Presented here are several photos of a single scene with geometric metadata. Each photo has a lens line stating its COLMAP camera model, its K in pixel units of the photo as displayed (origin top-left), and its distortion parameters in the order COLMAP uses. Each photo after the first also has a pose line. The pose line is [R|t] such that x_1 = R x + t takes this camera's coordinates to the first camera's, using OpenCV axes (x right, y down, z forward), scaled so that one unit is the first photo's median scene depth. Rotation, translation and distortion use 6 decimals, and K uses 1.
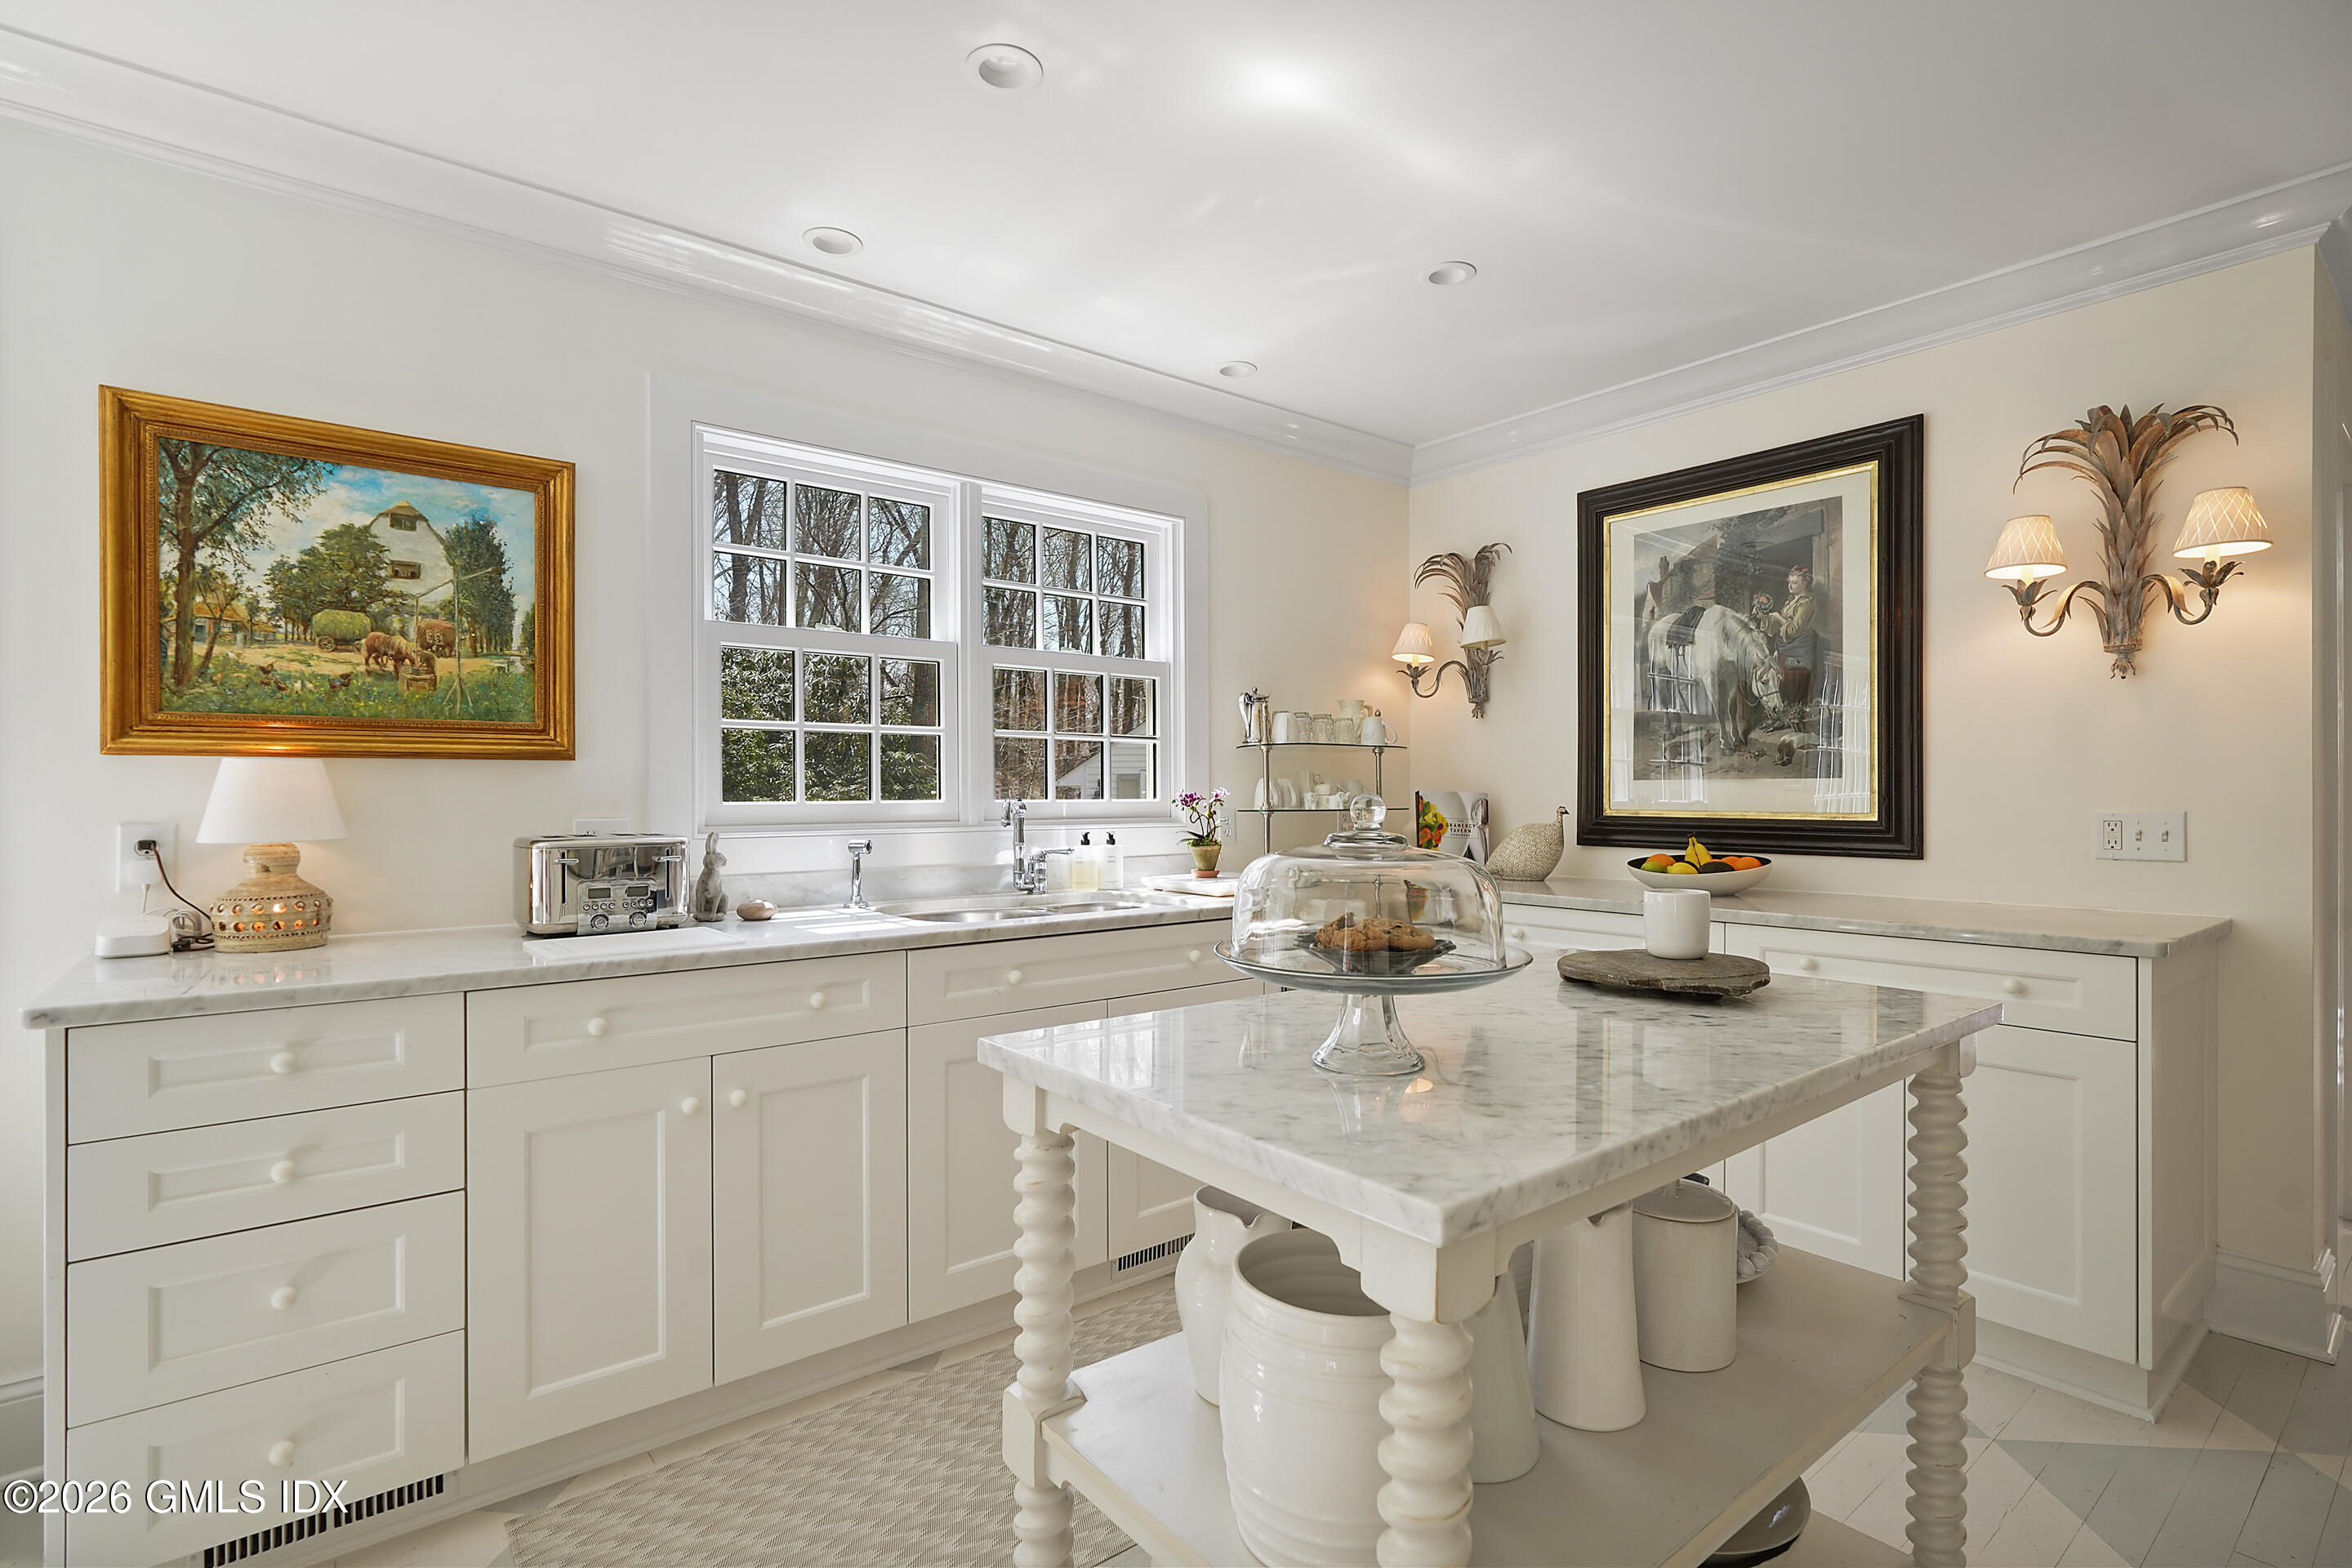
lens RADIAL K [[1123.6, 0, 1167.6], [0, 1123.6, 790.0], [0, 0, 1]] dist [-0.002496, -0.000552]
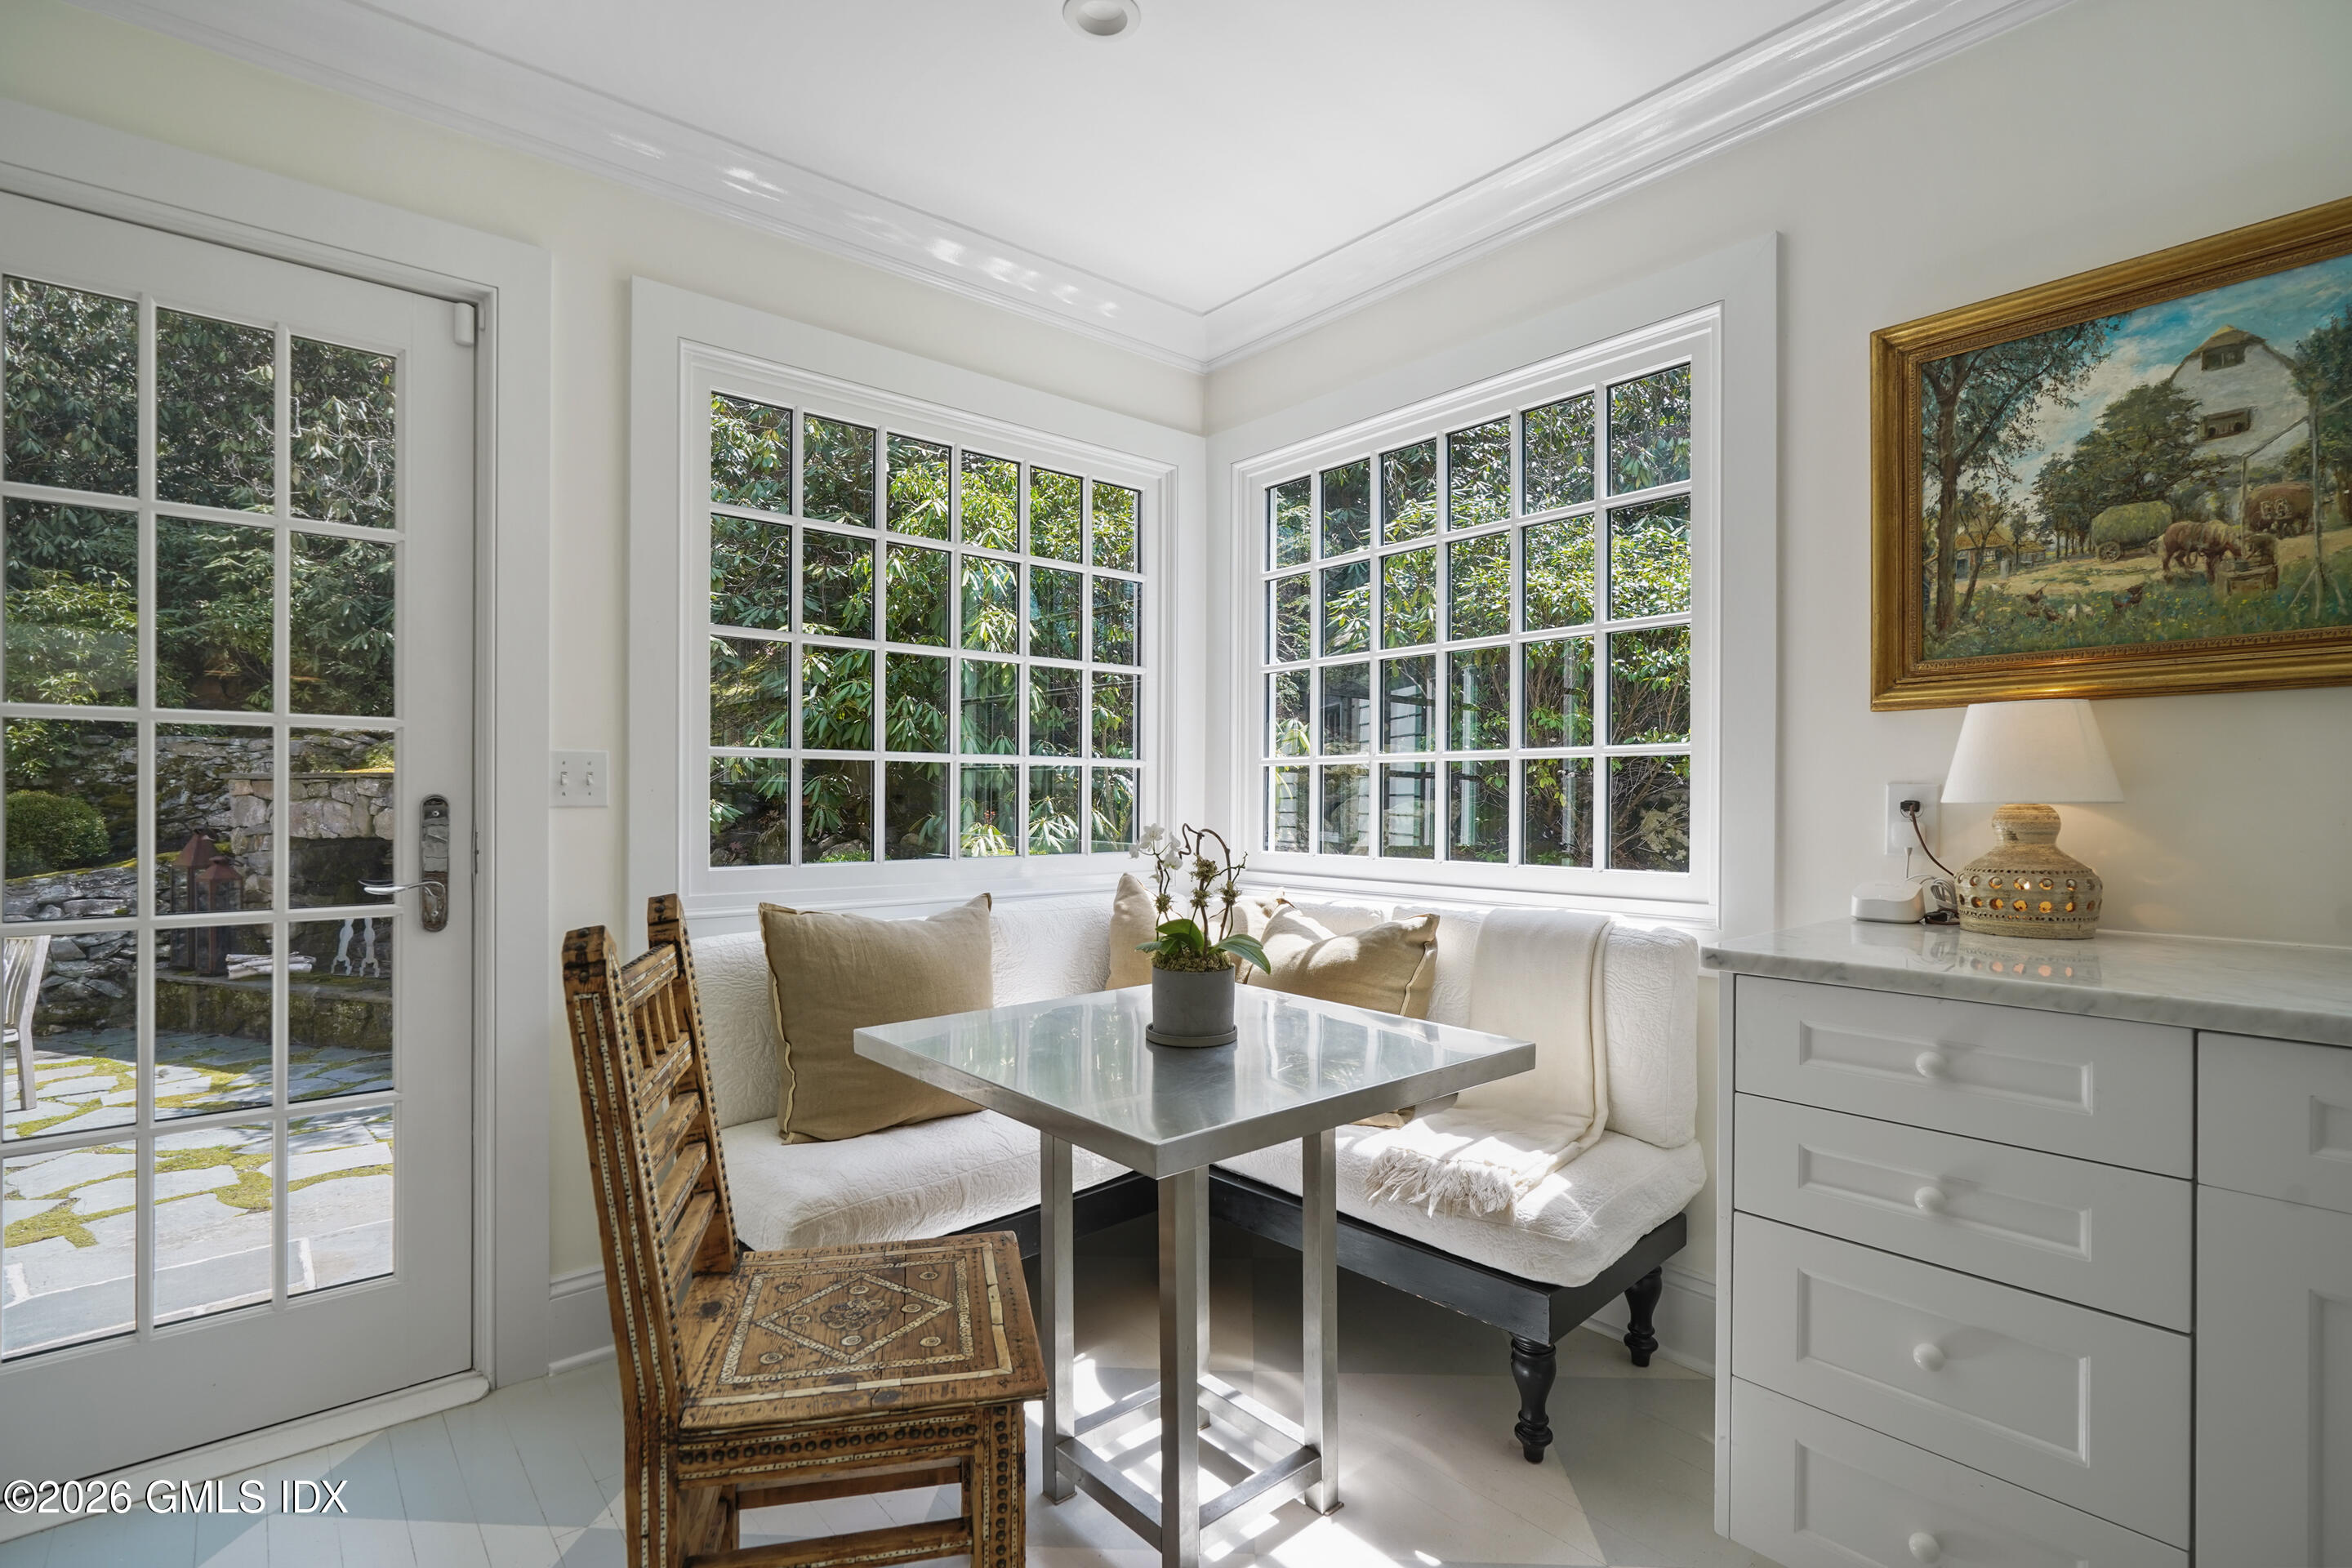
lens RADIAL K [[1105.5, 0, 1168.7], [0, 1105.5, 798.8], [0, 0, 1]] dist [-0.003074, 0.001499]
pose [[0.029633, 0.001793, -0.999559, -0.008689], [-0.000864, 0.999998, 0.001768, 0.040129], [0.999560, 0.000811, 0.029634, 0.338724]]
